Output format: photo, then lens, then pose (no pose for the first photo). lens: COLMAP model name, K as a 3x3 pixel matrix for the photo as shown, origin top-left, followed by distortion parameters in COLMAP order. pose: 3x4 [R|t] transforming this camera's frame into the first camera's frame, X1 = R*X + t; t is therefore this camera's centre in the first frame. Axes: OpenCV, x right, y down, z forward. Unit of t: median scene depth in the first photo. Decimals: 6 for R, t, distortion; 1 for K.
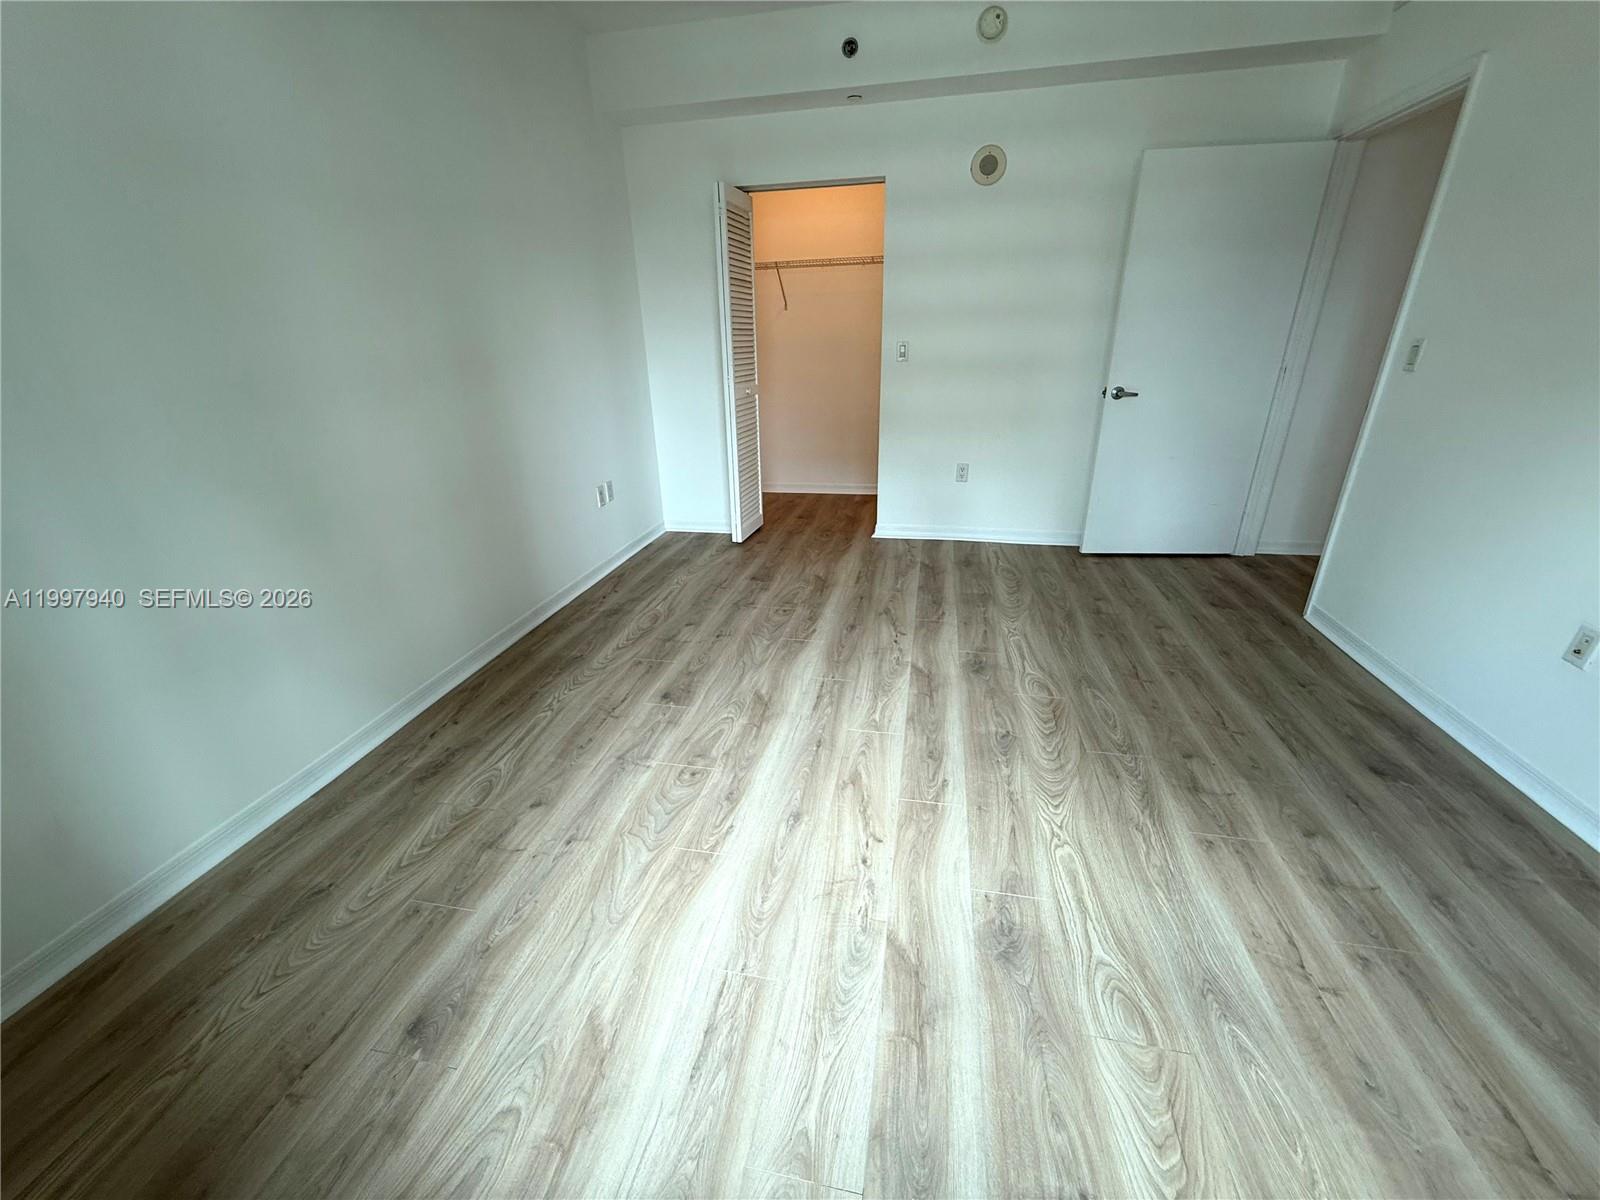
lens RADIAL K [[642.0, 0, 794.0], [0, 642.0, 598.7], [0, 0, 1]] dist [0.000779, 0.000369]
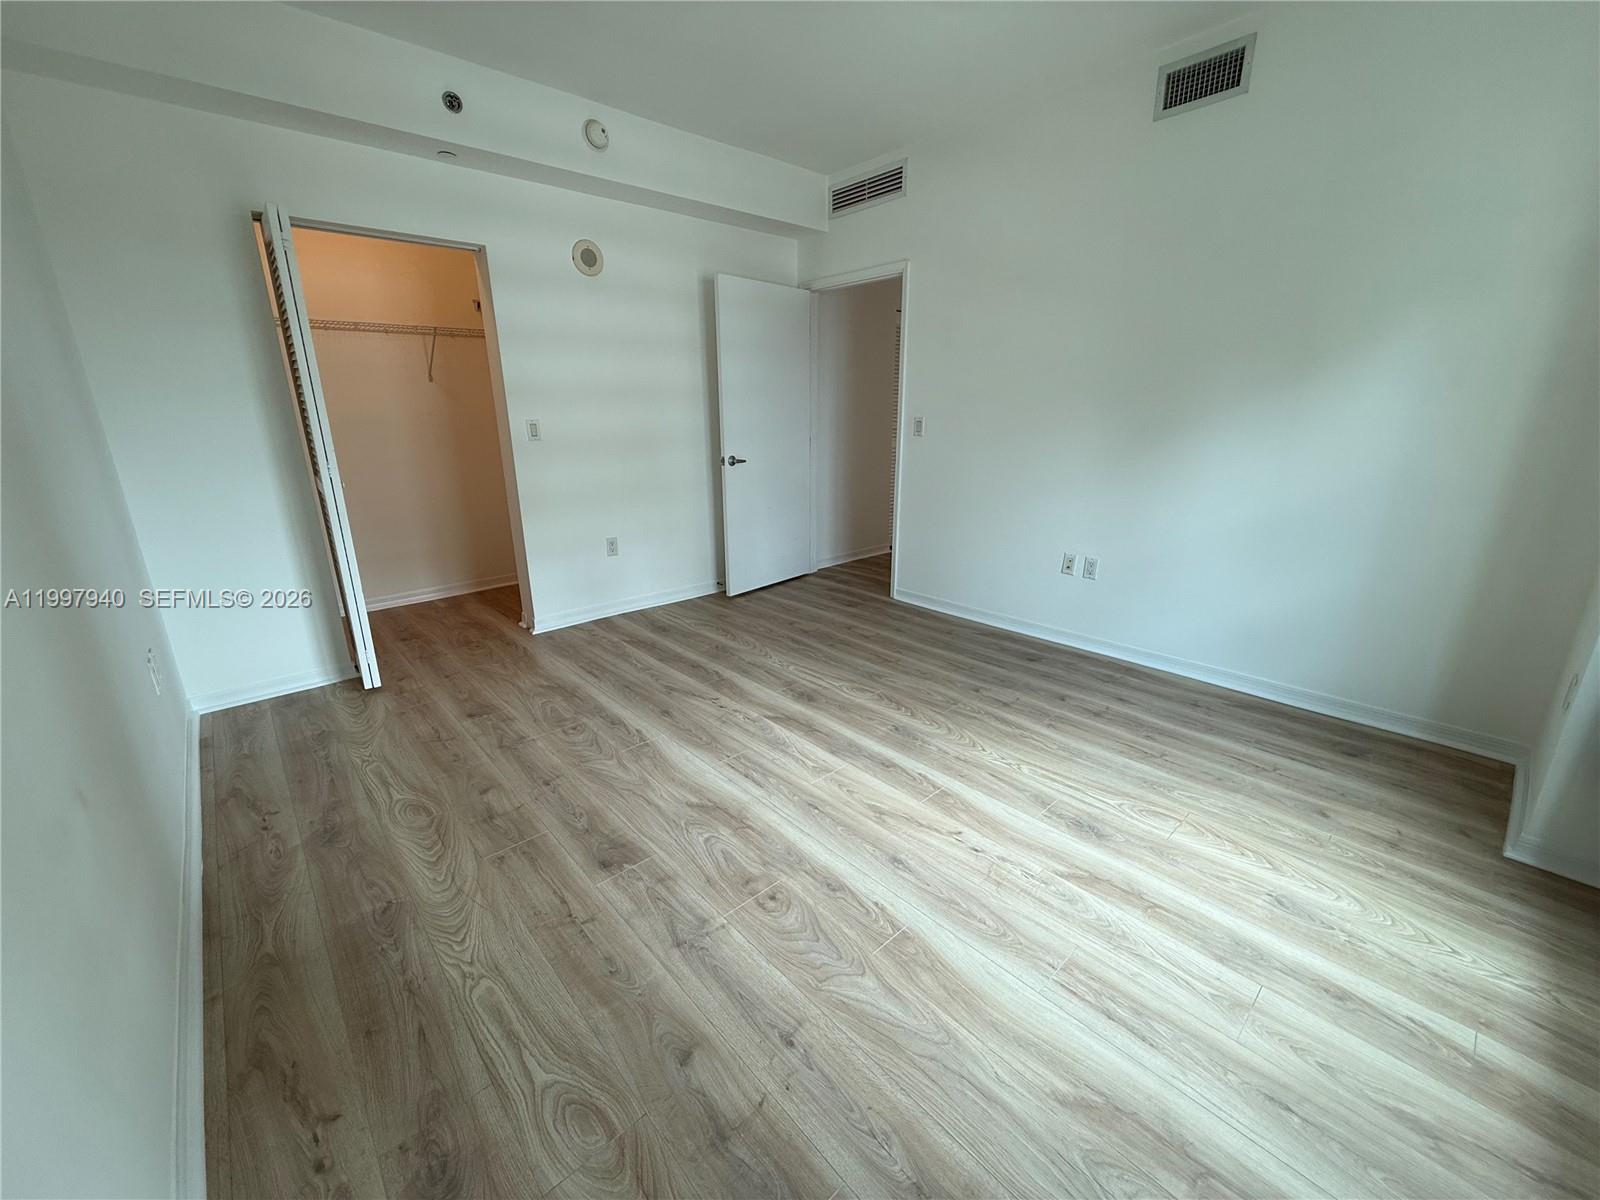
lens RADIAL K [[642.0, 0, 803.0], [0, 642.0, 597.5], [0, 0, 1]] dist [0.000779, 0.000369]
pose [[0.586360, -0.213140, 0.781507, -0.599839], [0.306834, 0.951314, 0.029236, -0.099950], [-0.749690, 0.222651, 0.623211, 0.293471]]
